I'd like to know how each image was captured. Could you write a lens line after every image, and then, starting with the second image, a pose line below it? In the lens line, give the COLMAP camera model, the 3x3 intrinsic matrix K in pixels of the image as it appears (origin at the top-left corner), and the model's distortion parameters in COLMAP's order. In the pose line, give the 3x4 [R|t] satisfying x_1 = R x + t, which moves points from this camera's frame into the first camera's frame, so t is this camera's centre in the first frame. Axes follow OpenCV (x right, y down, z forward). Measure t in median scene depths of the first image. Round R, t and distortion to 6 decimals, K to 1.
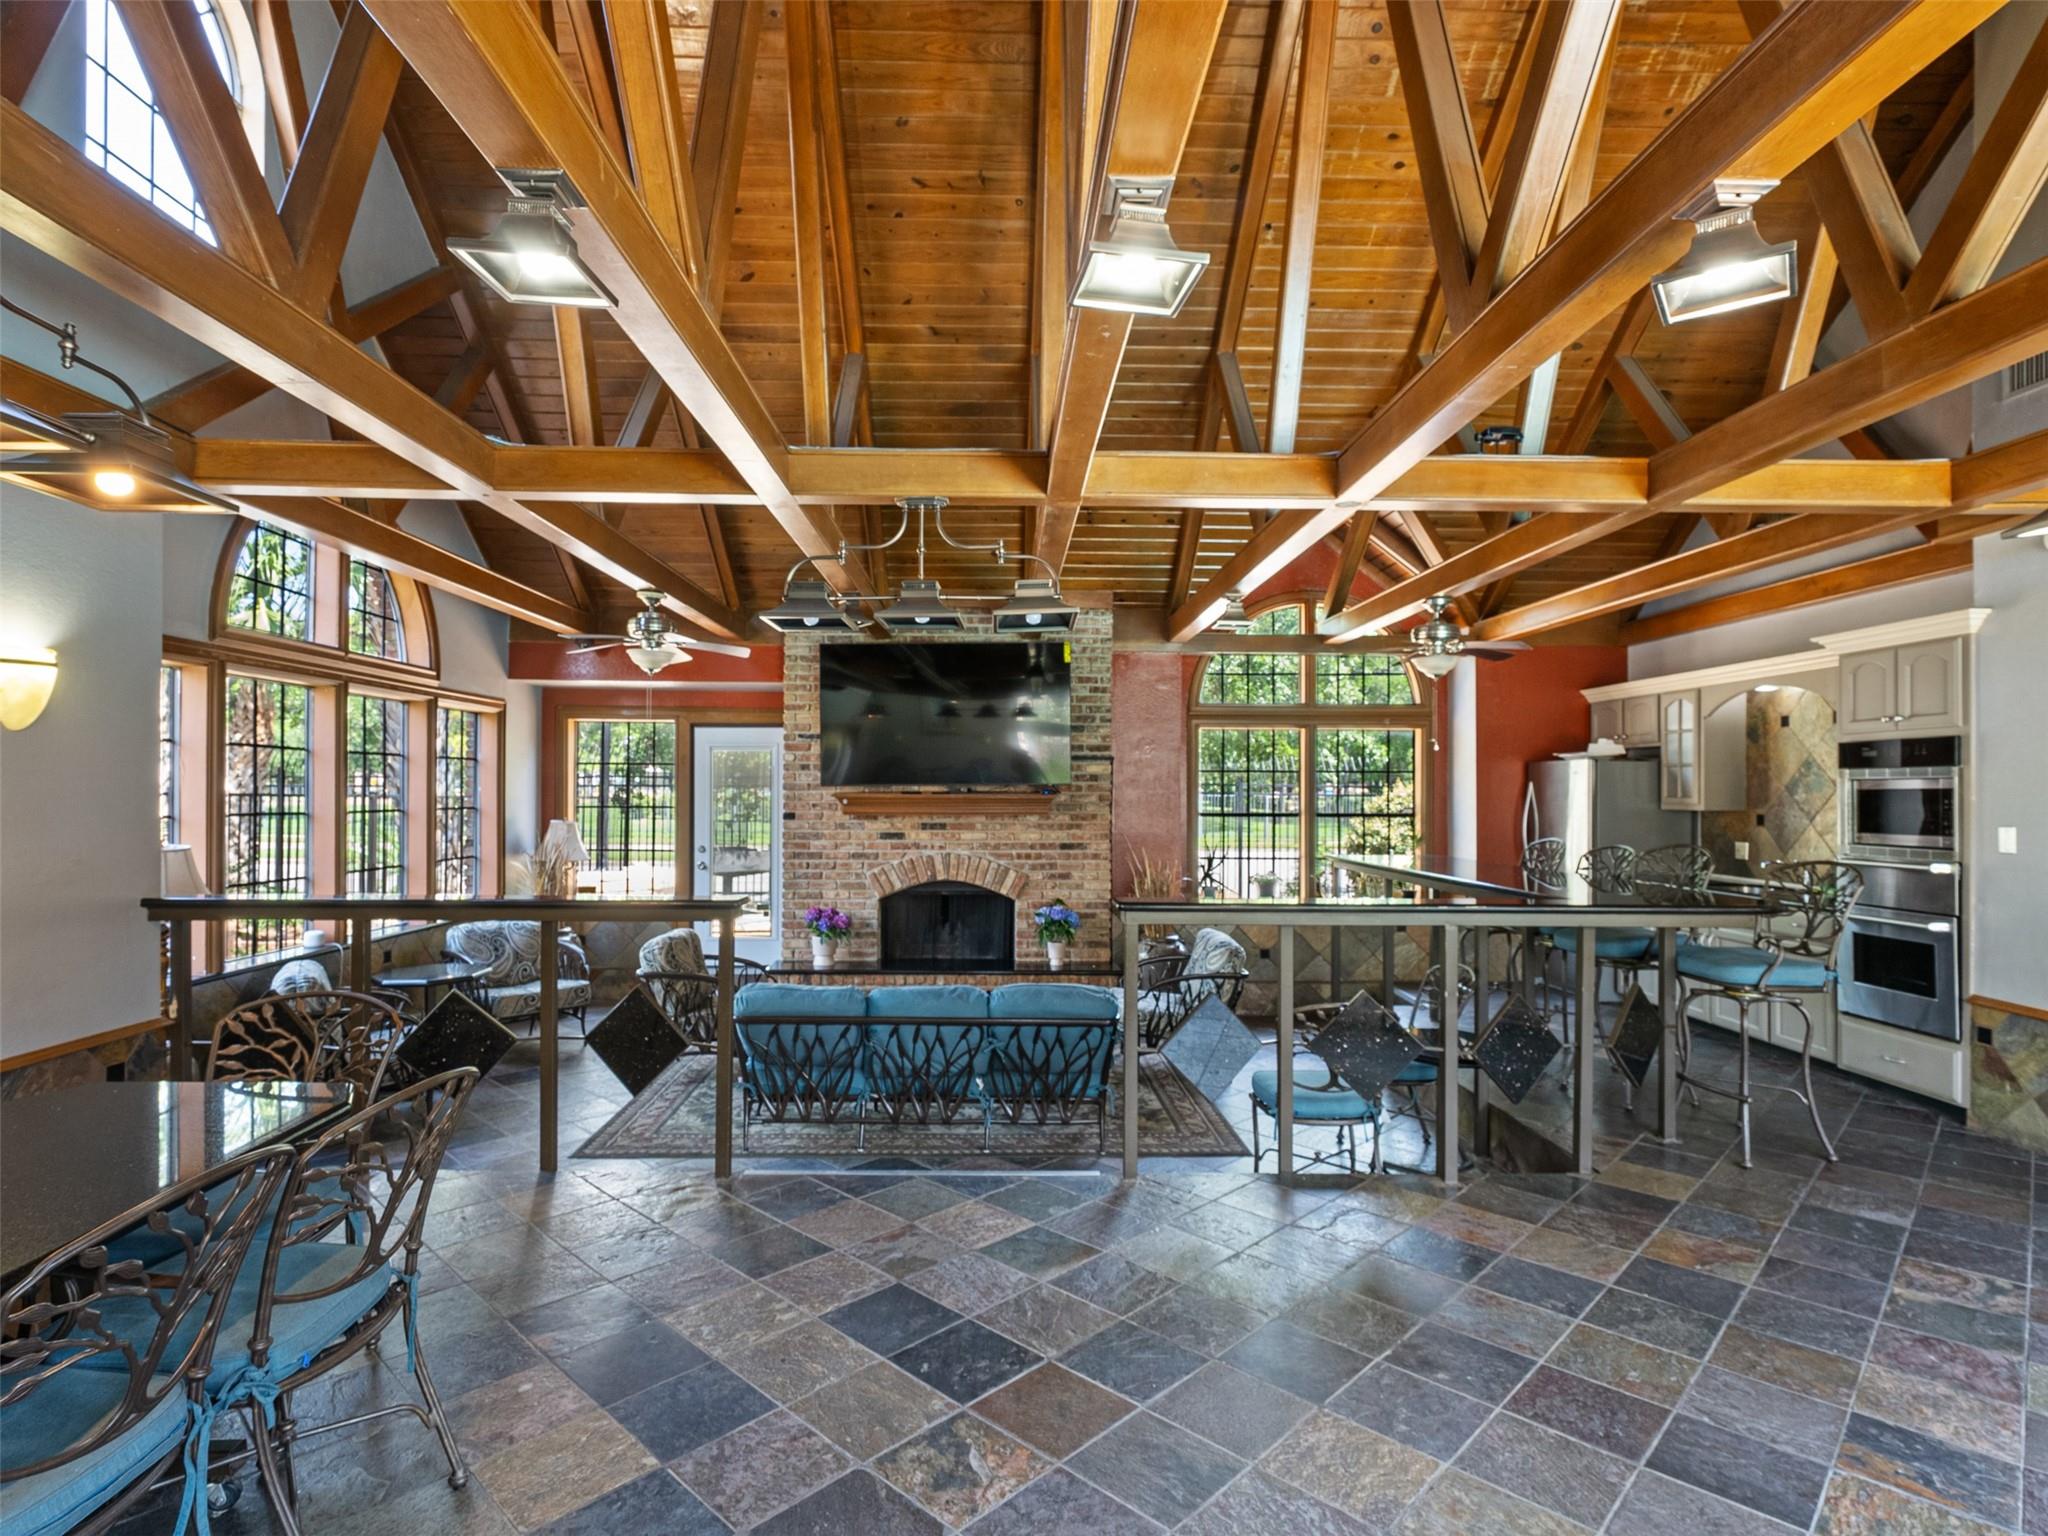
lens RADIAL K [[1057.1, 0, 1017.5], [0, 1057.1, 782.9], [0, 0, 1]] dist [-0.000751, 0.004129]
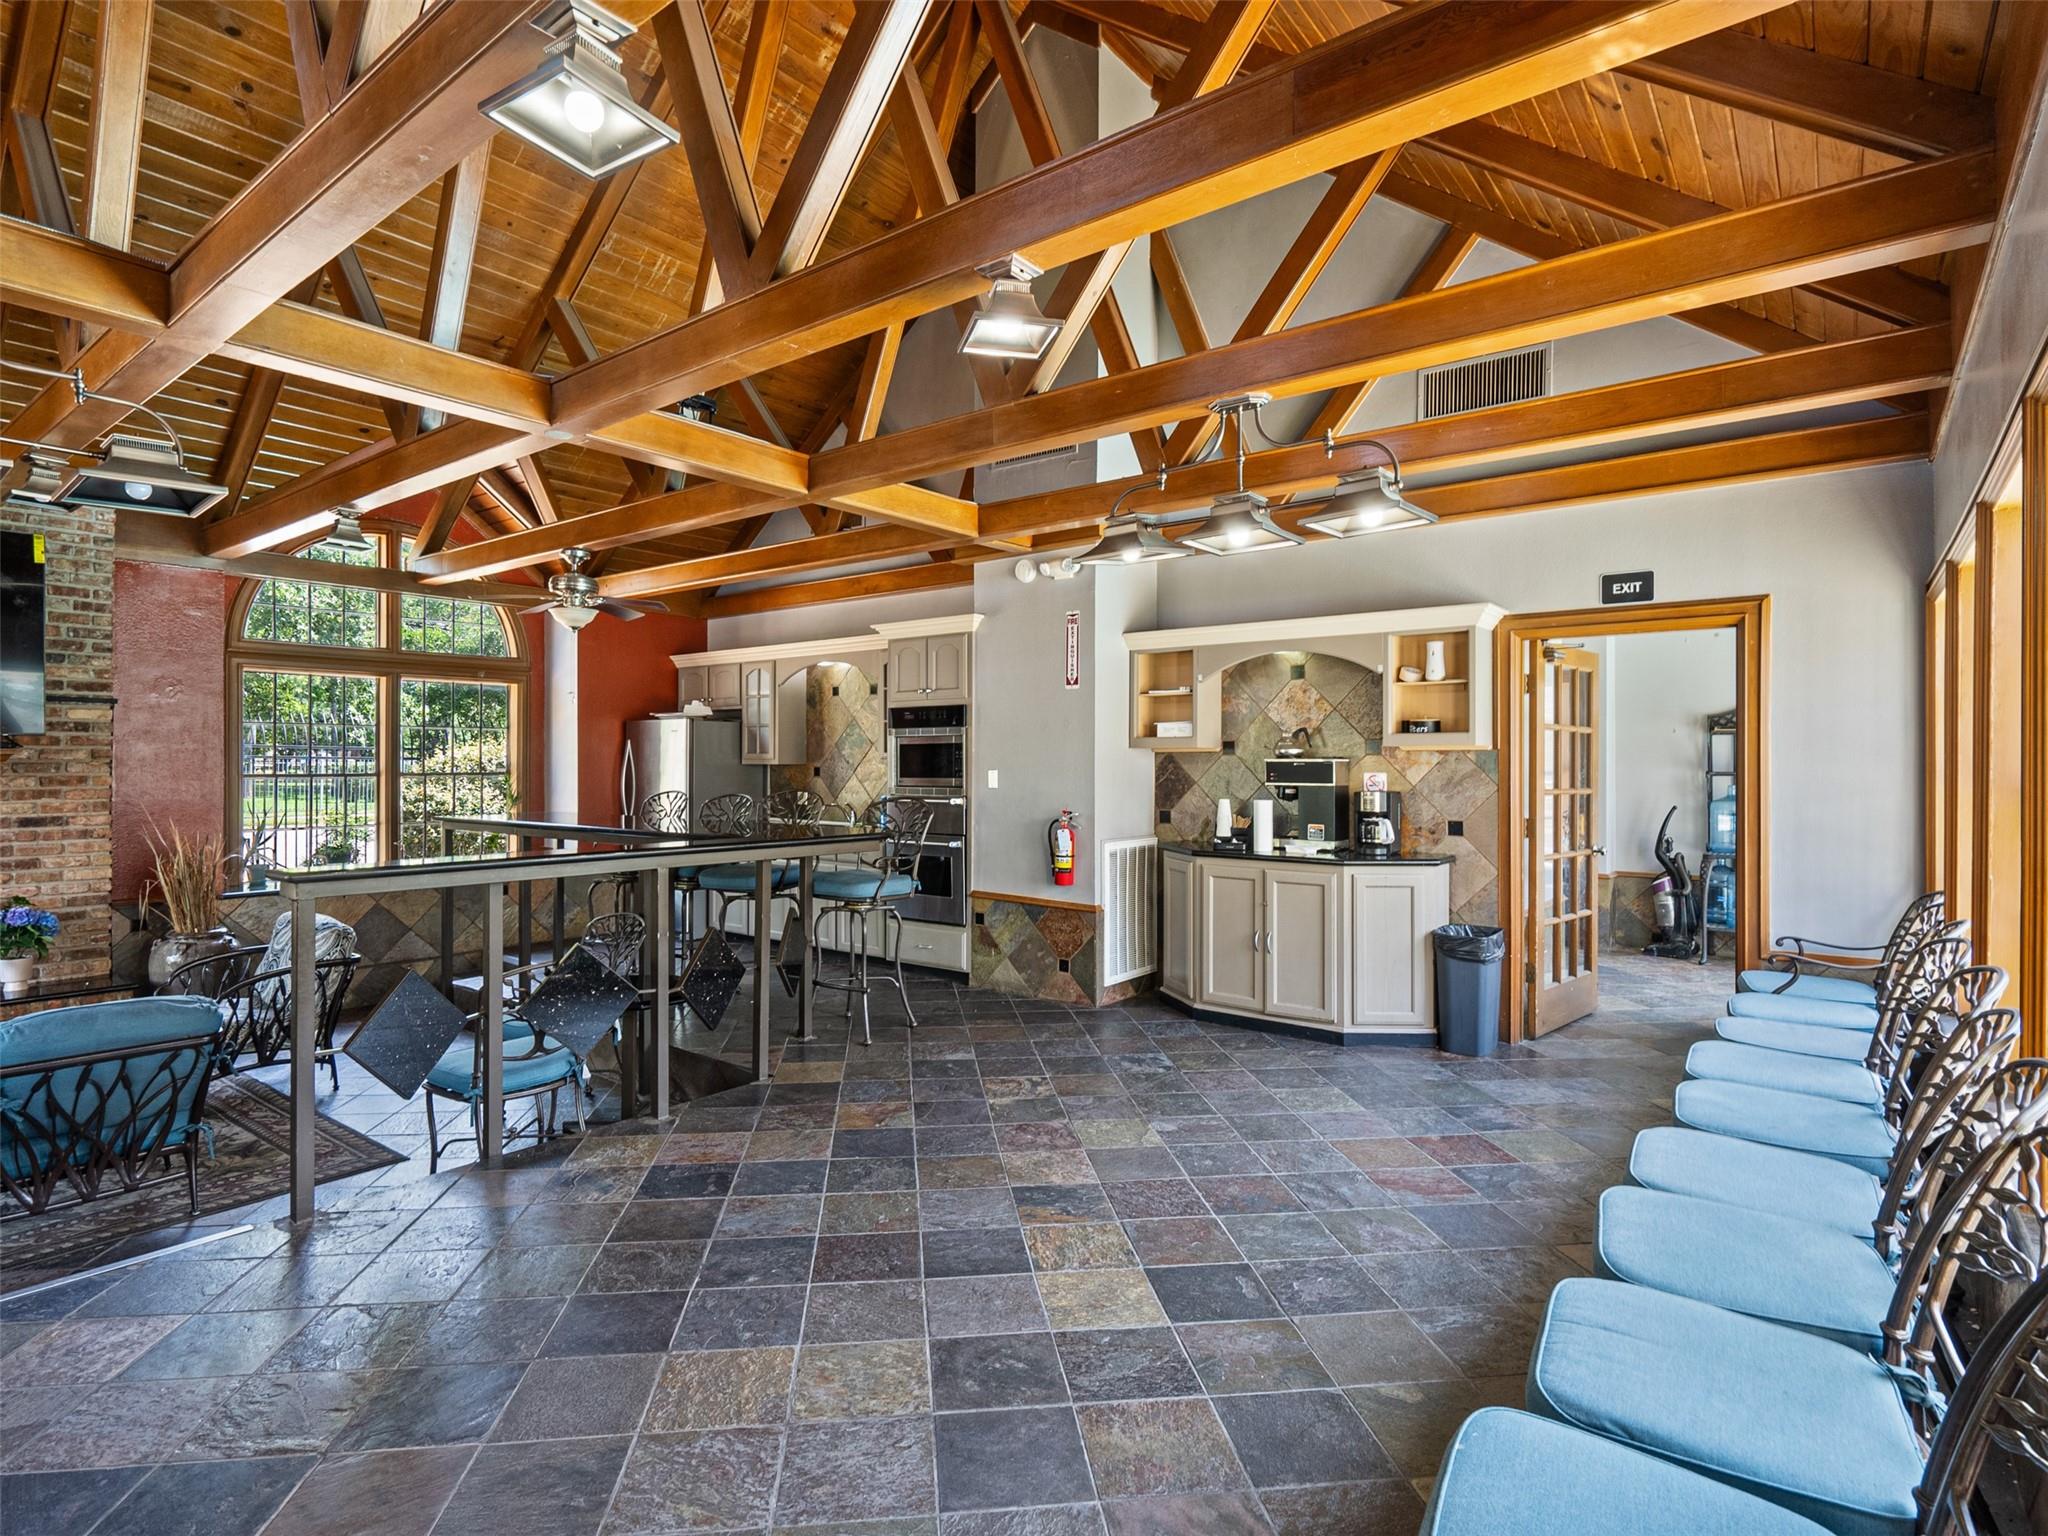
lens RADIAL K [[1057.1, 0, 1010.5], [0, 1057.1, 756.1], [0, 0, 1]] dist [-0.000751, 0.004129]
pose [[0.641867, -0.000005, 0.766816, -0.119845], [-0.004844, 0.999980, 0.004061, 0.014769], [-0.766801, -0.006321, 0.641854, 0.060371]]
